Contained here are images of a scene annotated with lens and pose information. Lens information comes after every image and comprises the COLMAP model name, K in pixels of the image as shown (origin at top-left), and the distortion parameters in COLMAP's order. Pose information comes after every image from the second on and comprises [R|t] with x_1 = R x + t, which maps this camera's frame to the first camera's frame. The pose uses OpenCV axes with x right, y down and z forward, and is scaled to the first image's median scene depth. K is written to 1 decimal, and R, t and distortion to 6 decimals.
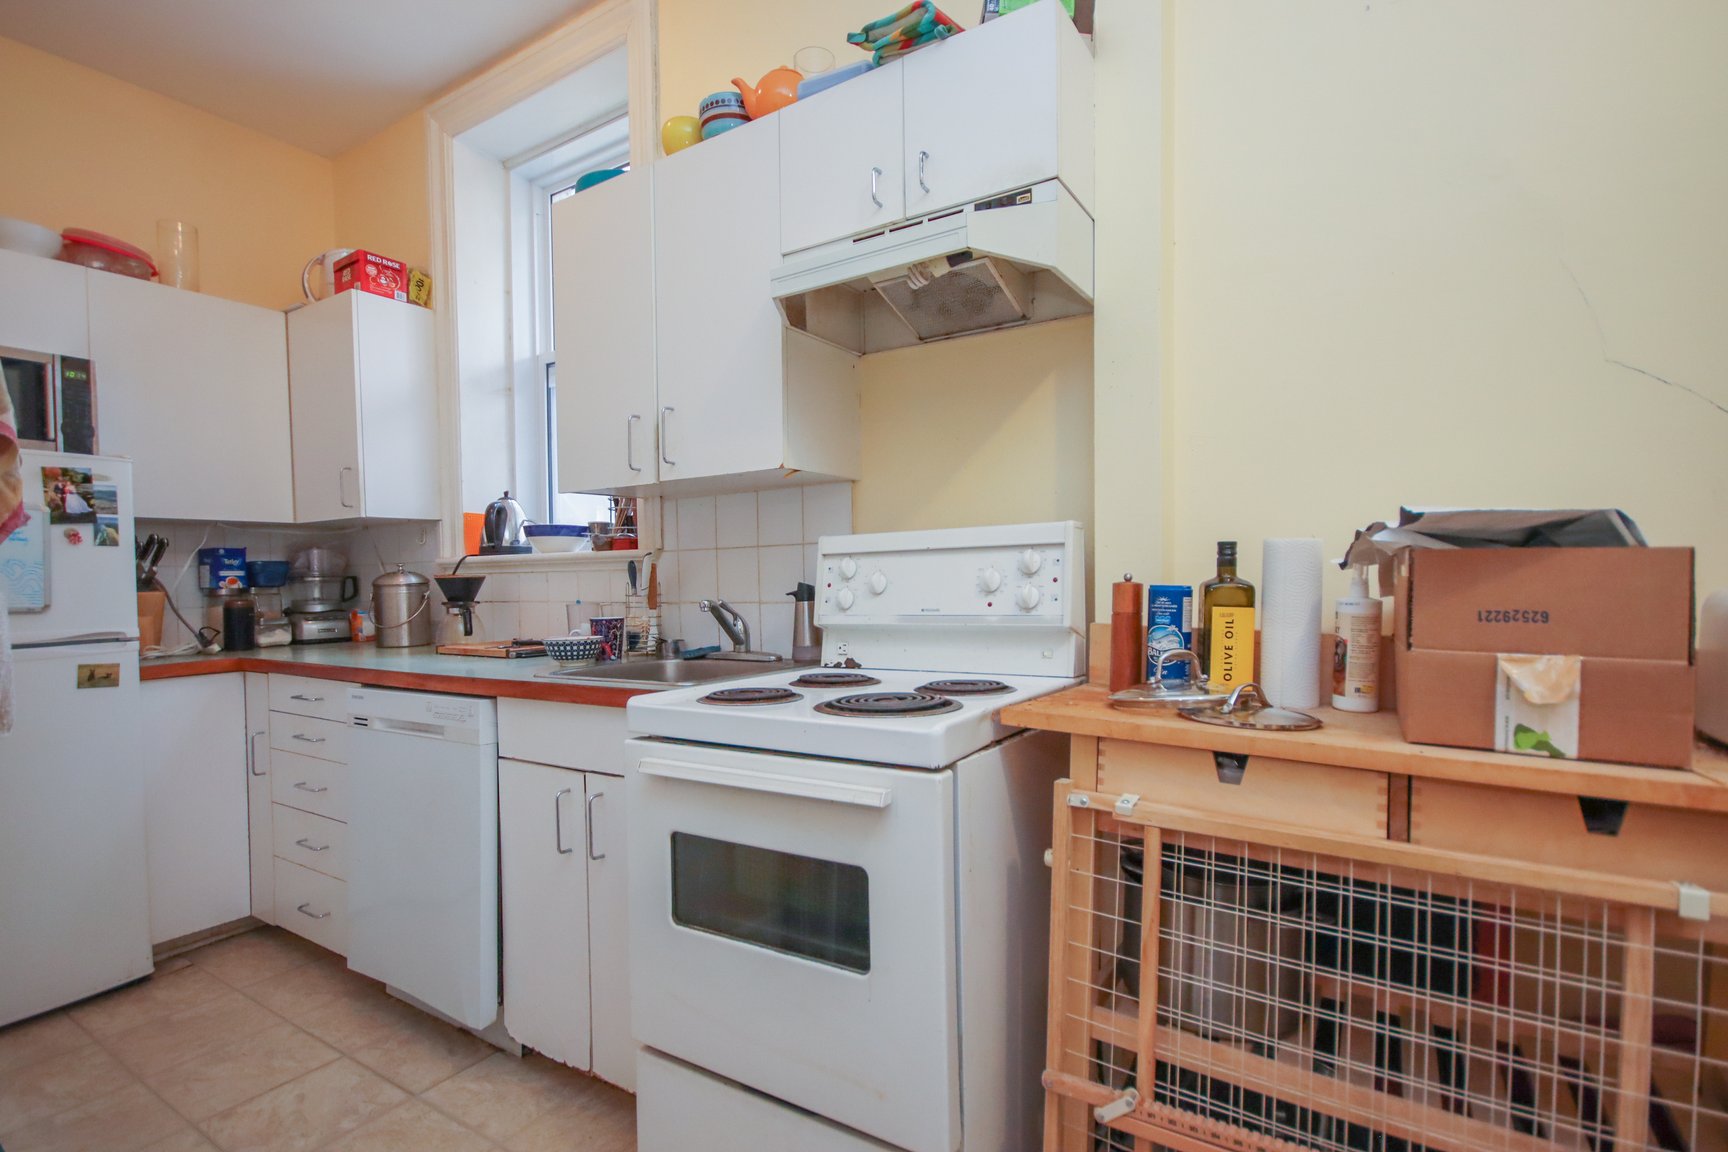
lens RADIAL K [[801.4, 0, 857.6], [0, 801.4, 590.5], [0, 0, 1]] dist [0.001567, -0.006739]
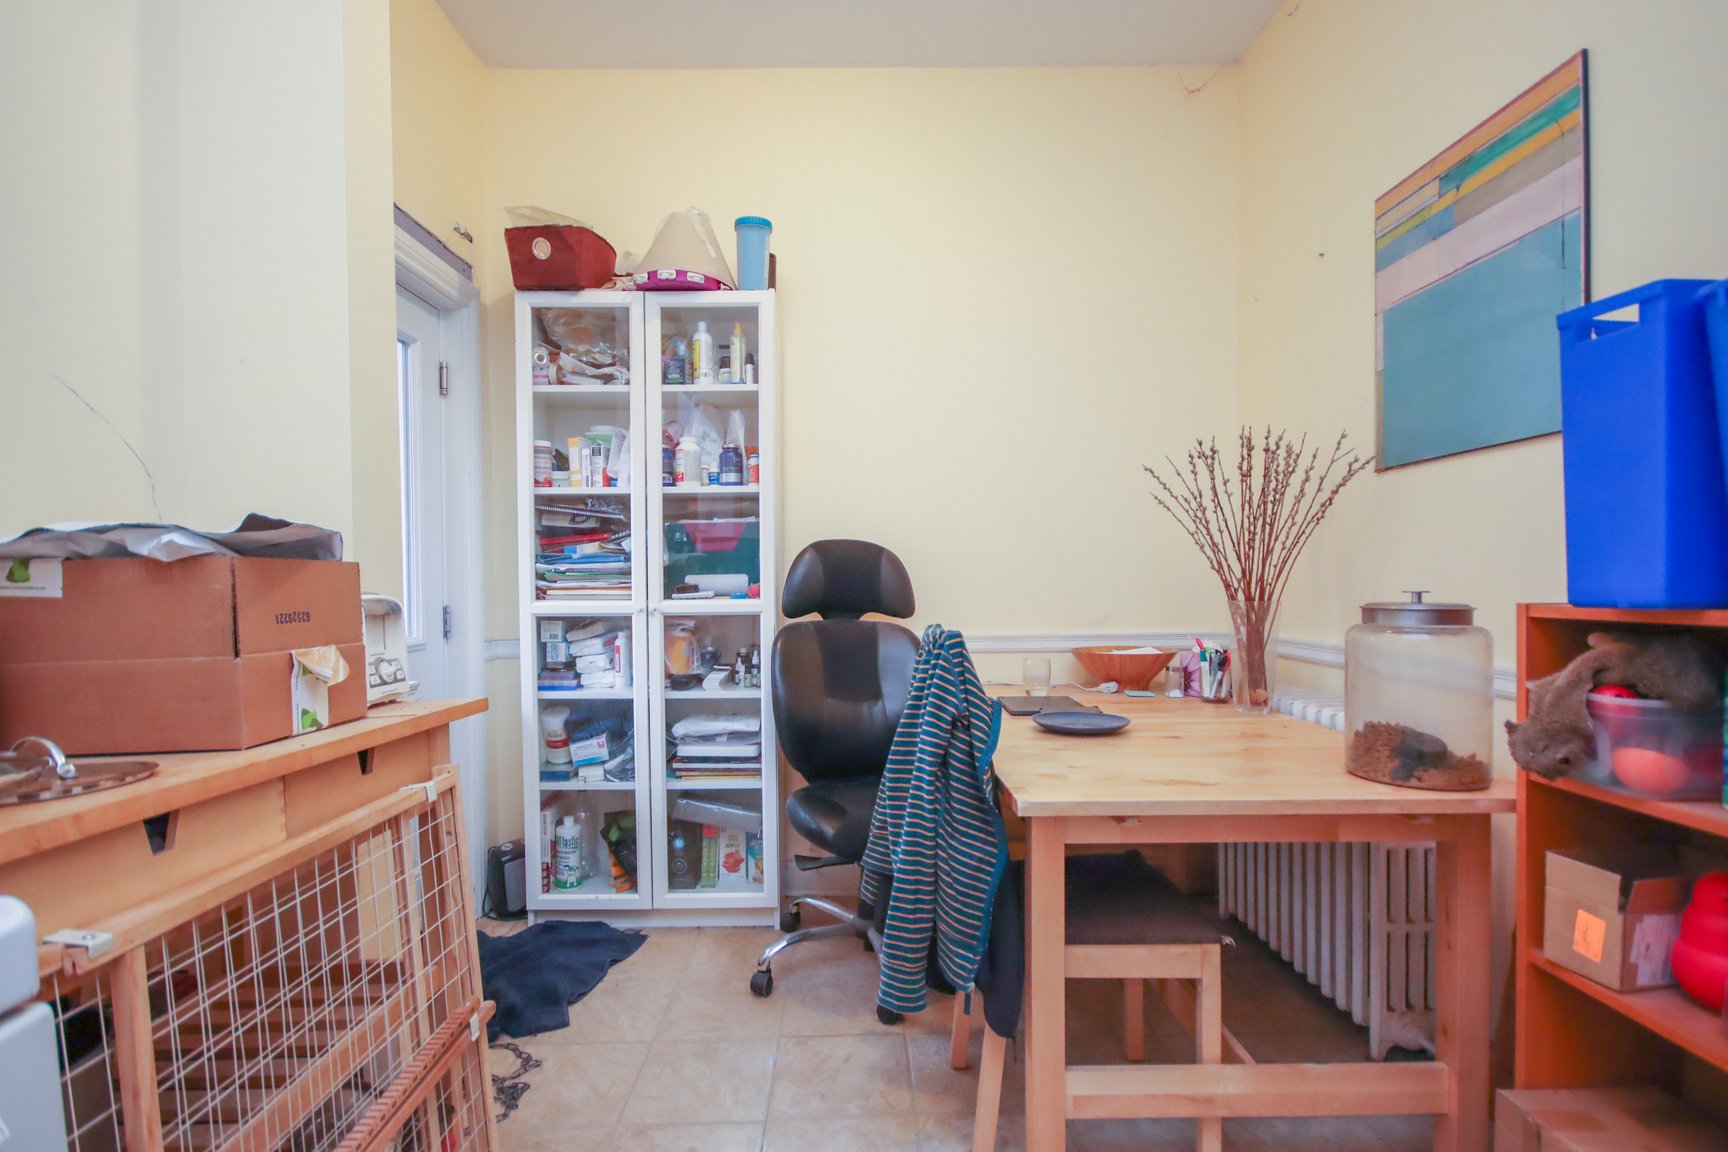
lens RADIAL K [[801.4, 0, 857.6], [0, 801.4, 590.5], [0, 0, 1]] dist [0.001567, -0.006739]
pose [[-0.535747, -0.000391, 0.844379, -0.242084], [0.035861, 0.999087, 0.023216, -0.001135], [-0.843617, 0.042718, -0.535244, 0.384893]]
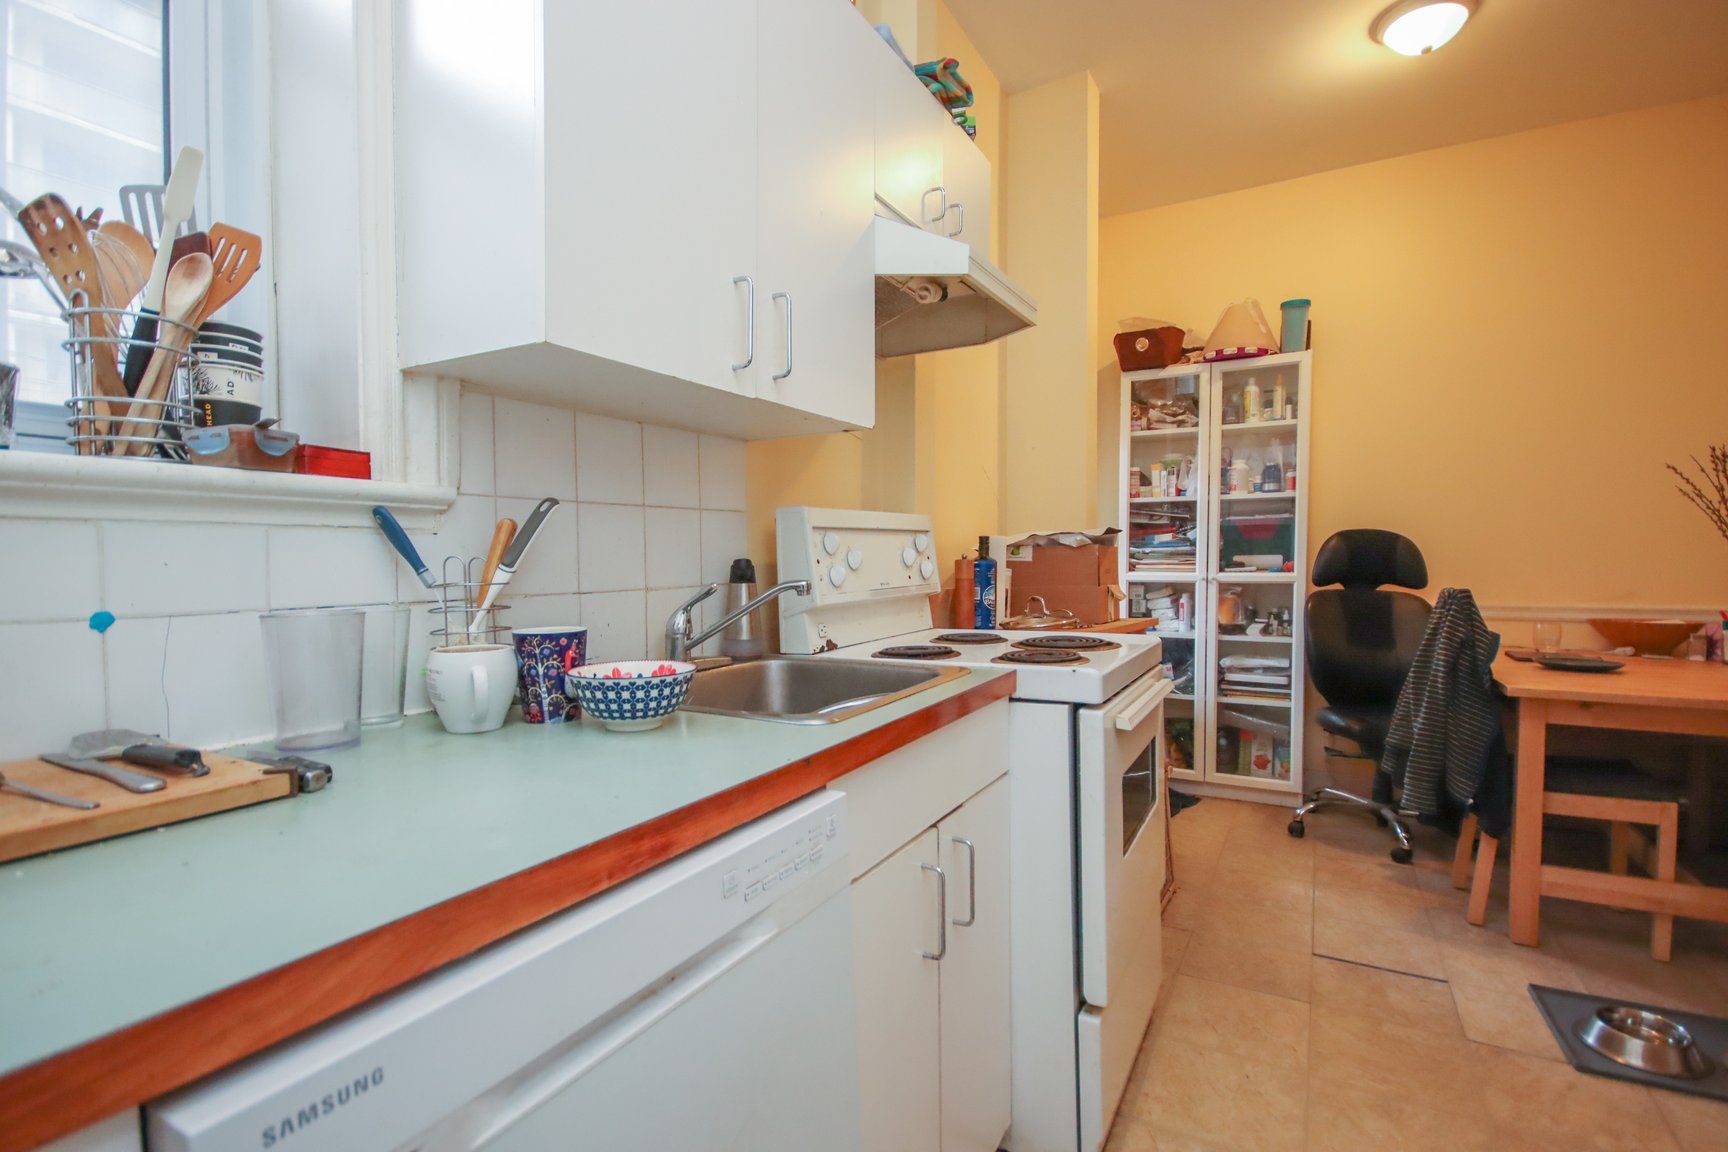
lens RADIAL K [[801.4, 0, 857.6], [0, 801.4, 590.5], [0, 0, 1]] dist [0.001567, -0.006739]
pose [[-0.033835, -0.024319, 0.999132, -0.780198], [0.028167, 0.999284, 0.025276, 0.003344], [-0.999030, 0.028998, -0.033126, 0.820587]]
